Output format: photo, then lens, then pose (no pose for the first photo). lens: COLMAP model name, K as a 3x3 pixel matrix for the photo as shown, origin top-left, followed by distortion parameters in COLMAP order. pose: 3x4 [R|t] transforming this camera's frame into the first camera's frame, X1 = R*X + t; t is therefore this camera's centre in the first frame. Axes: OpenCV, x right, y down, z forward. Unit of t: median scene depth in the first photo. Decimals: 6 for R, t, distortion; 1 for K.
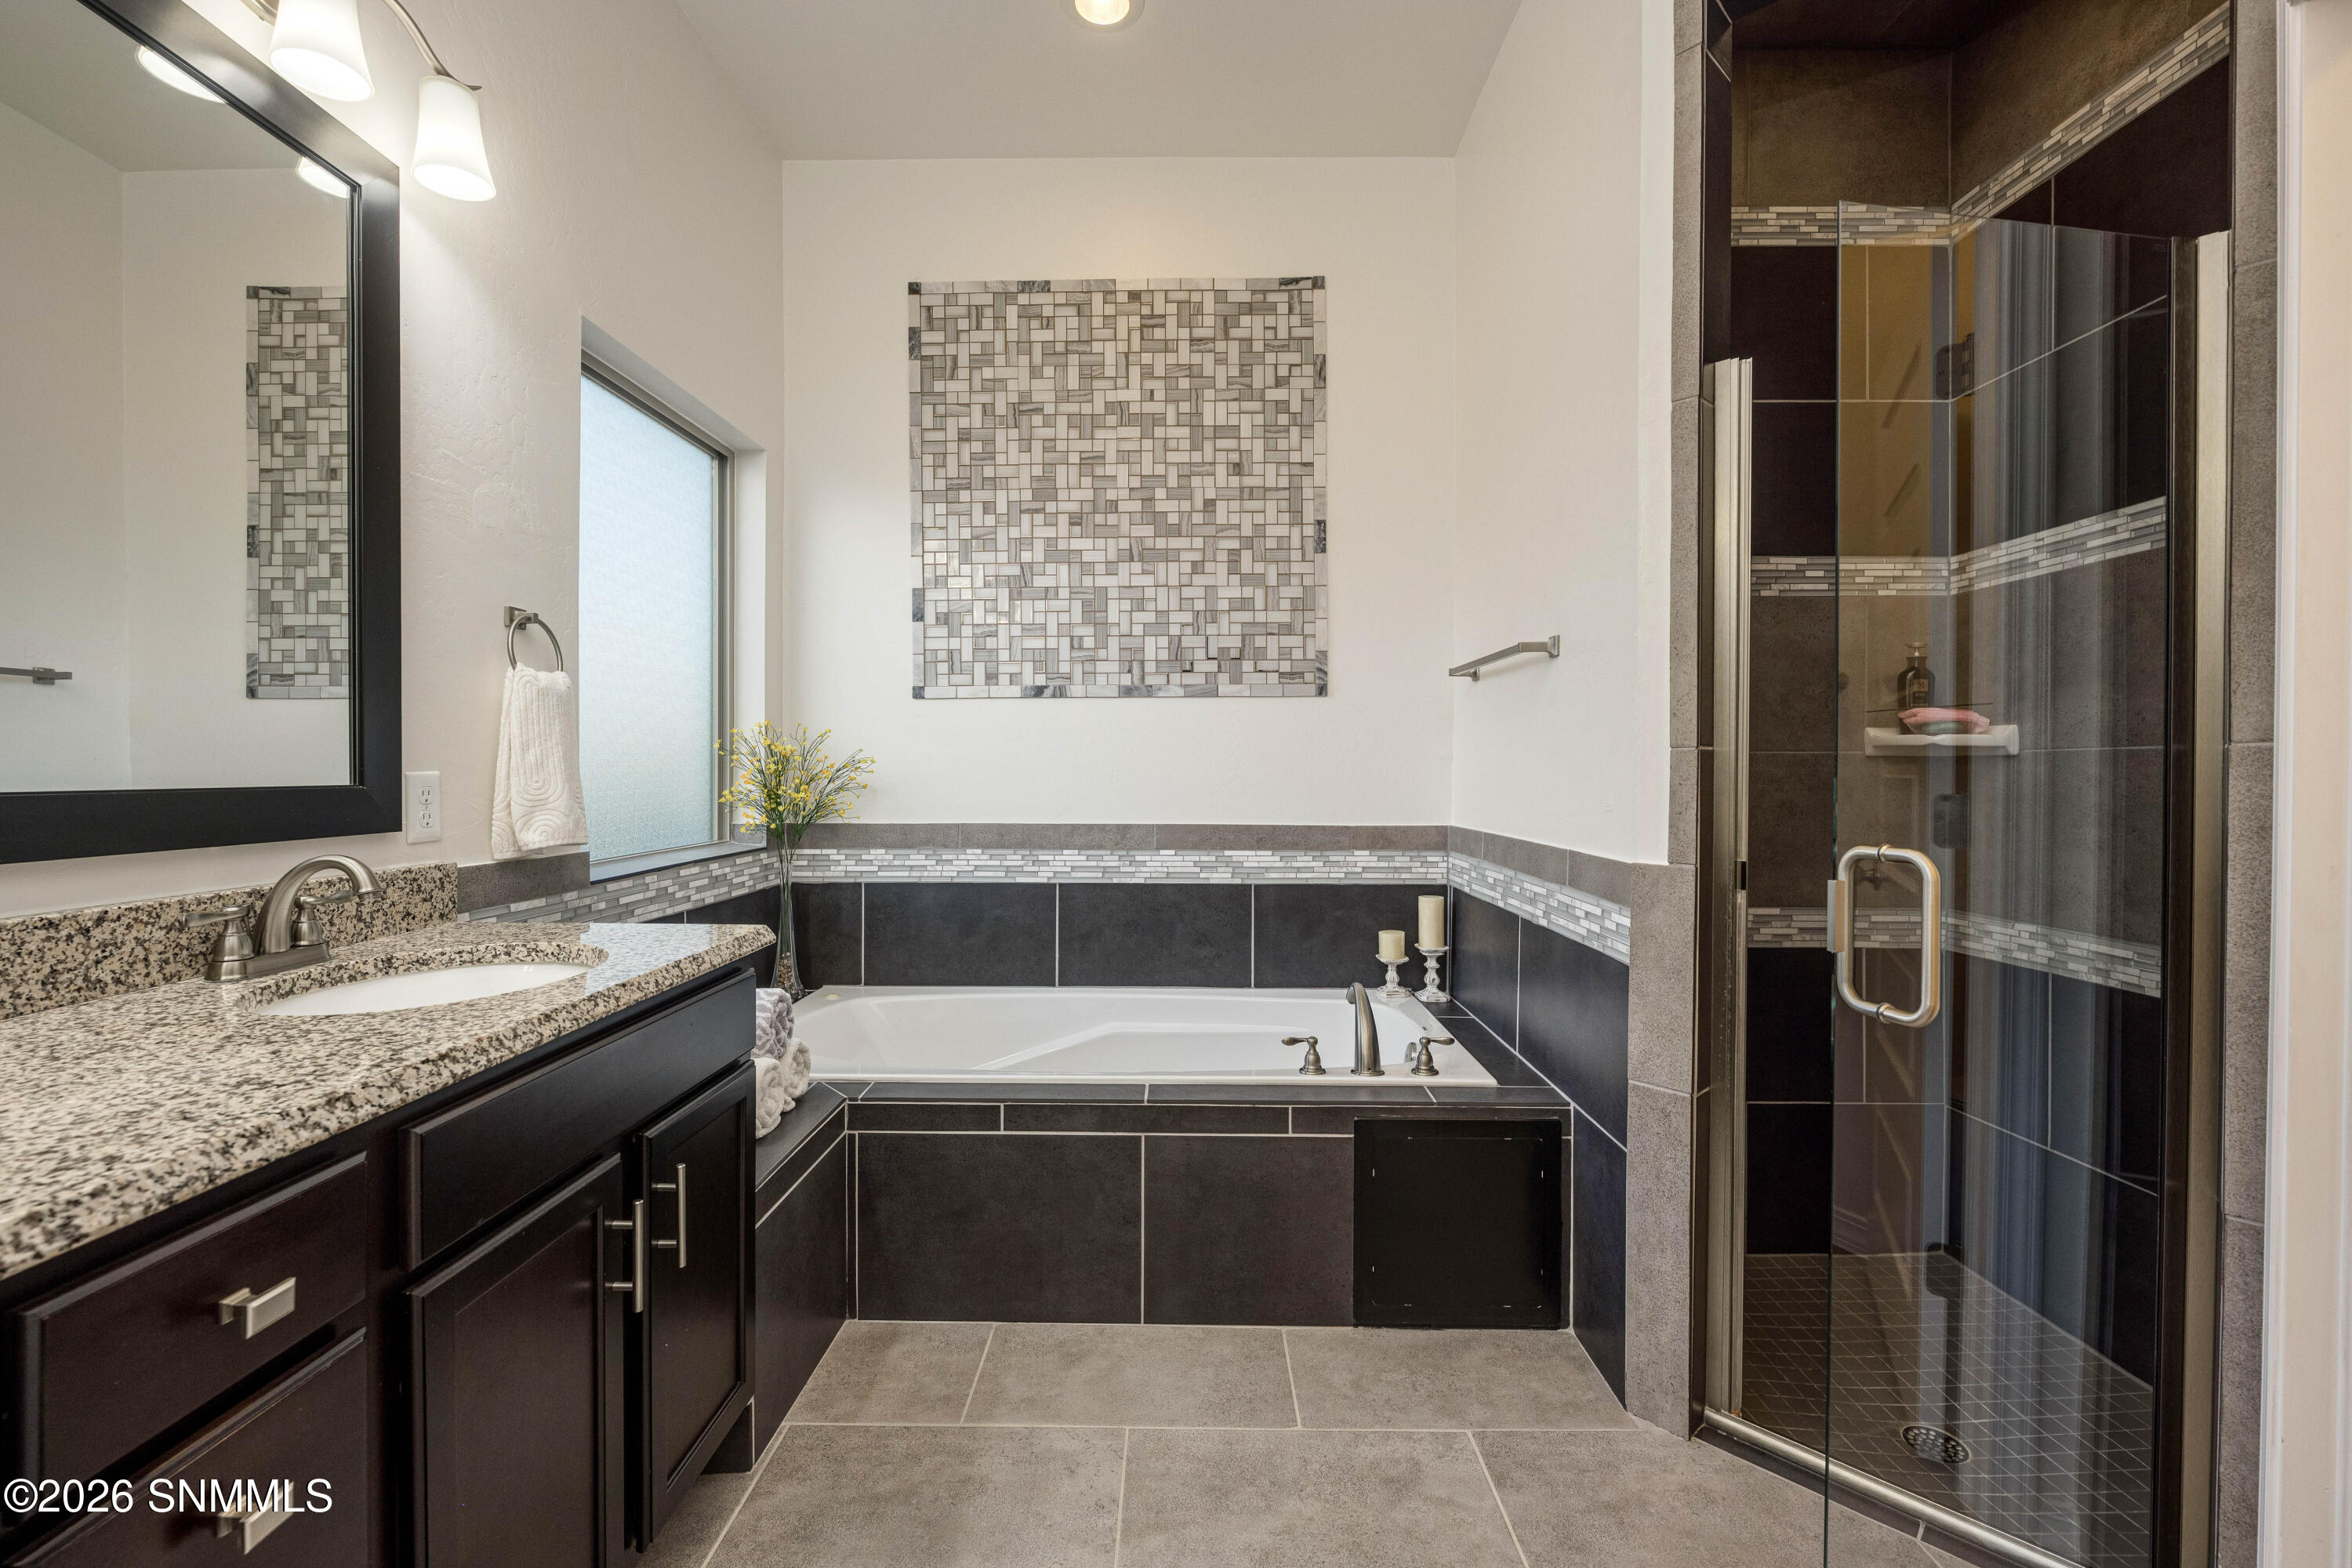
lens RADIAL K [[972.6, 0, 1176.0], [0, 972.6, 784.0], [0, 0, 1]] dist [-0.000523, 0.000115]
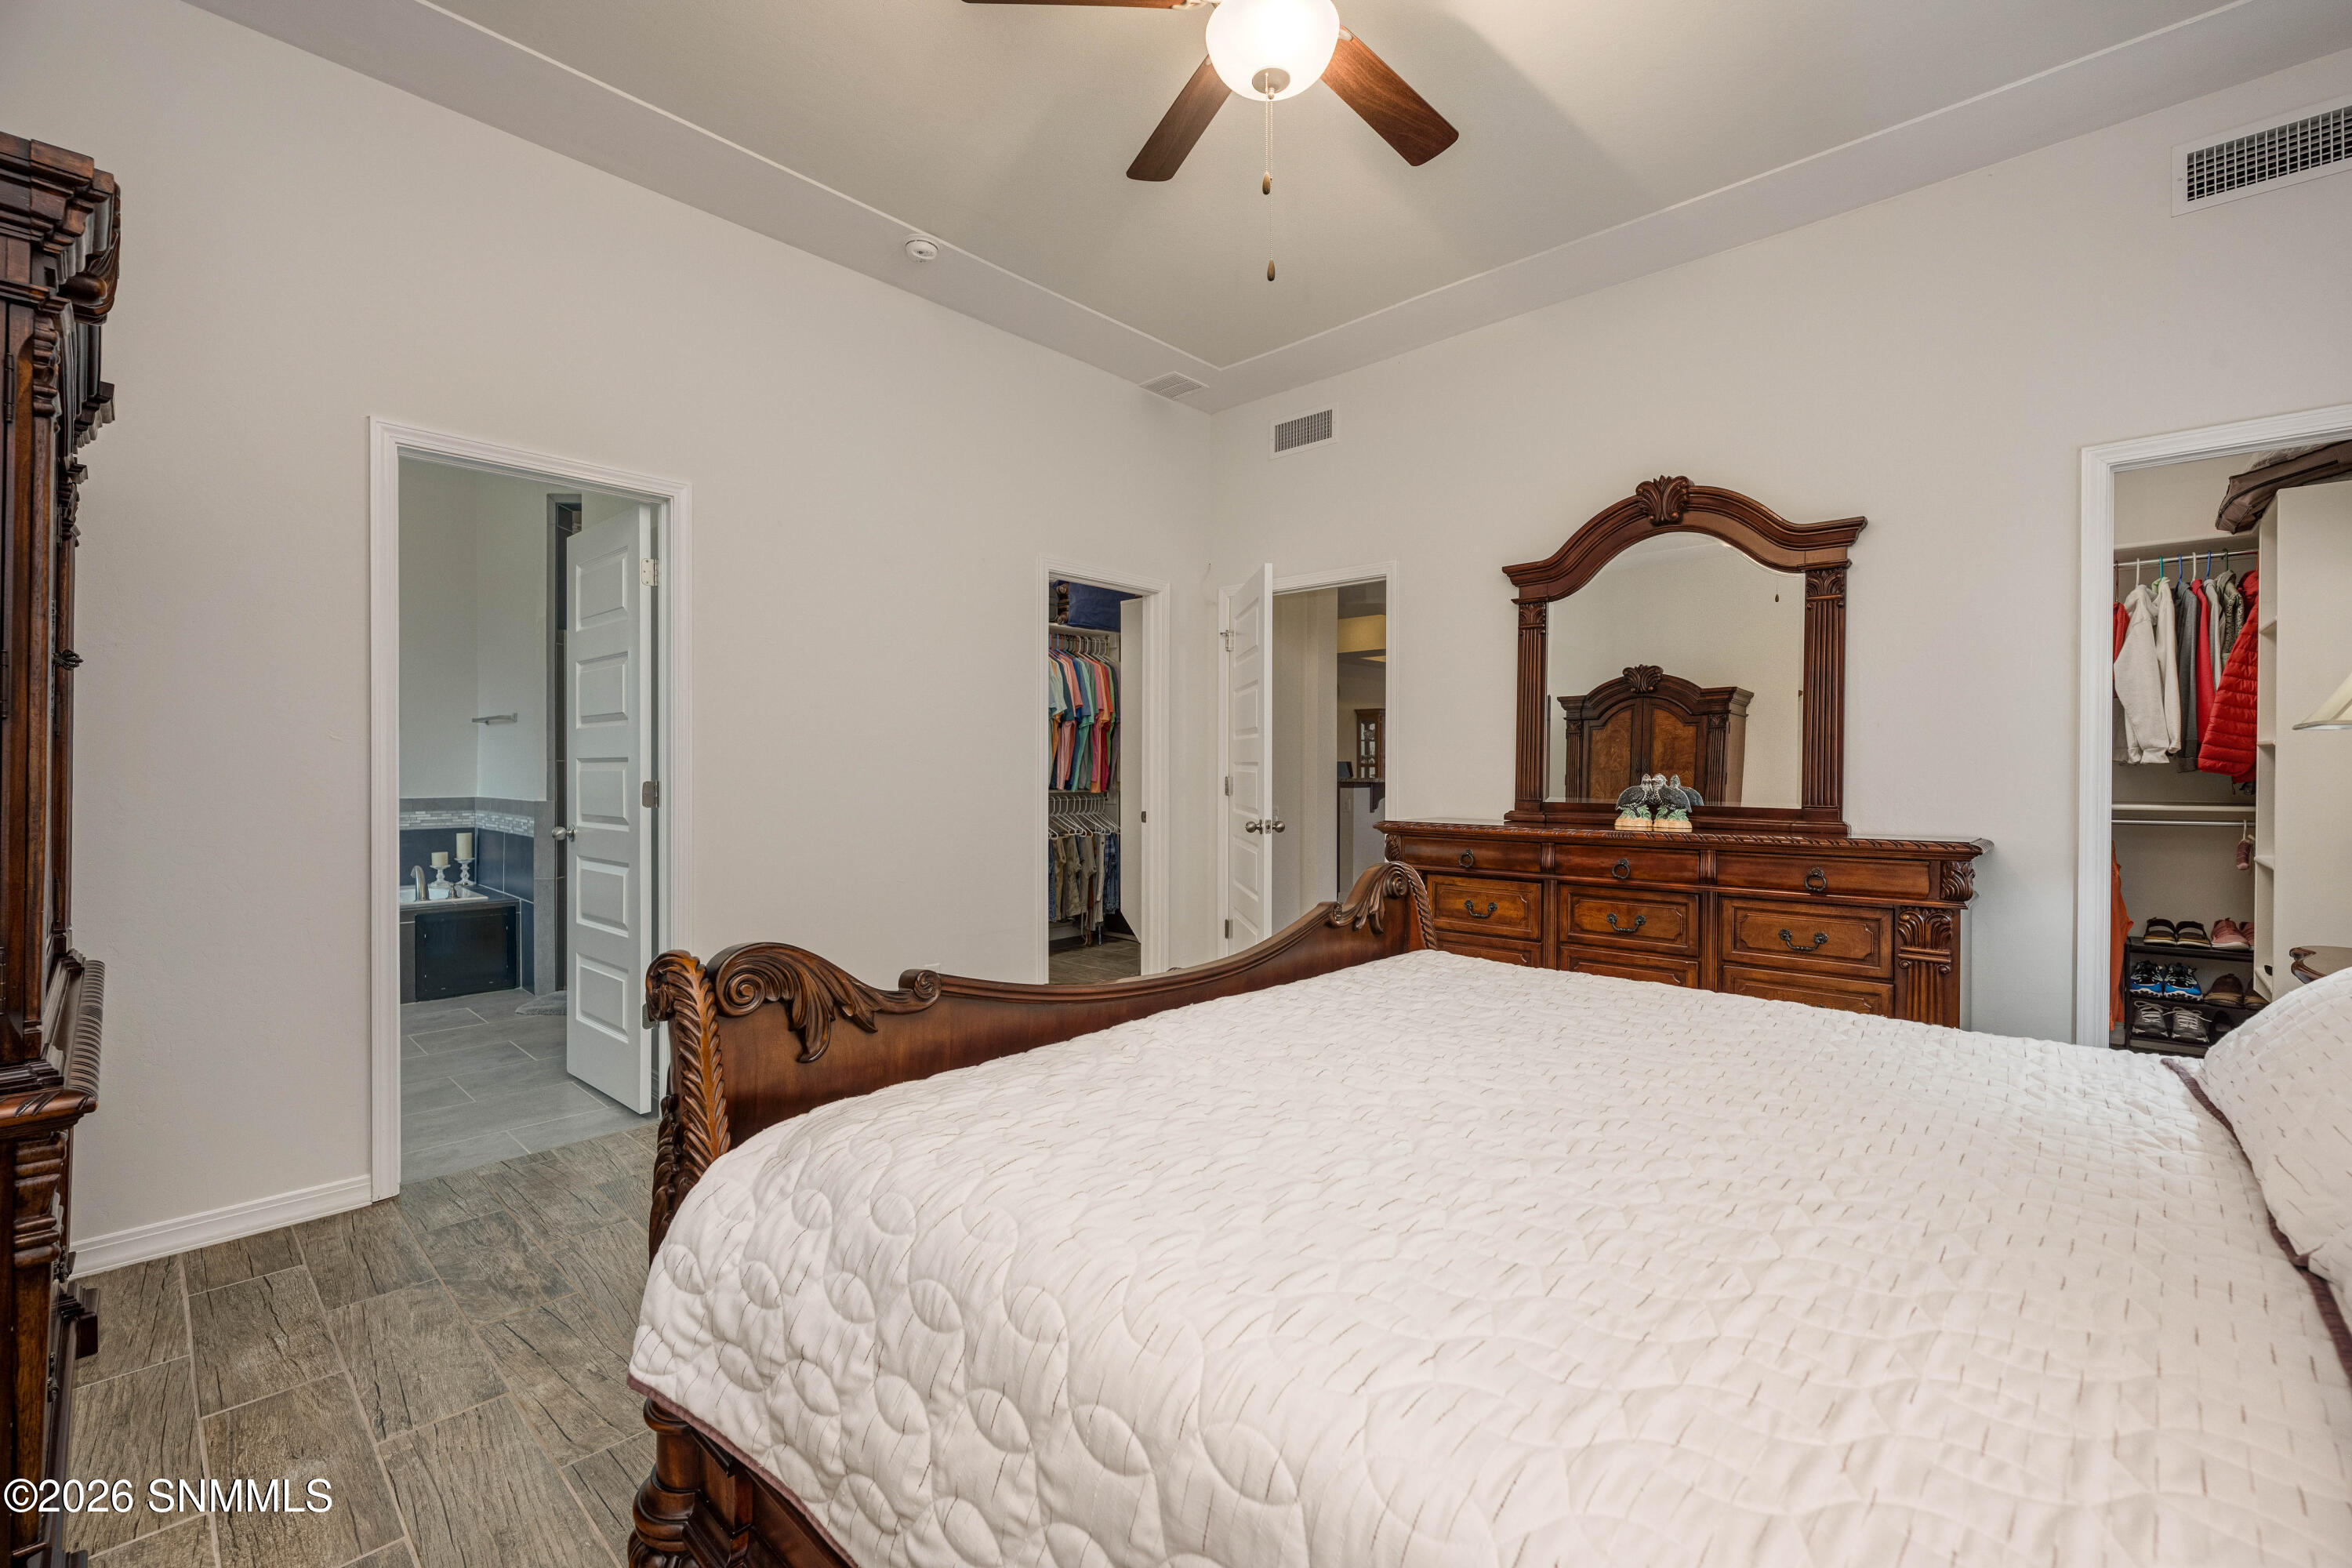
lens RADIAL K [[972.6, 0, 1176.0], [0, 972.6, 784.0], [0, 0, 1]] dist [-0.000523, 0.000115]
pose [[0.671569, -0.007243, 0.740907, -0.226086], [0.009174, 0.999957, 0.001459, 0.026300], [-0.740886, 0.005817, 0.671606, -1.381830]]
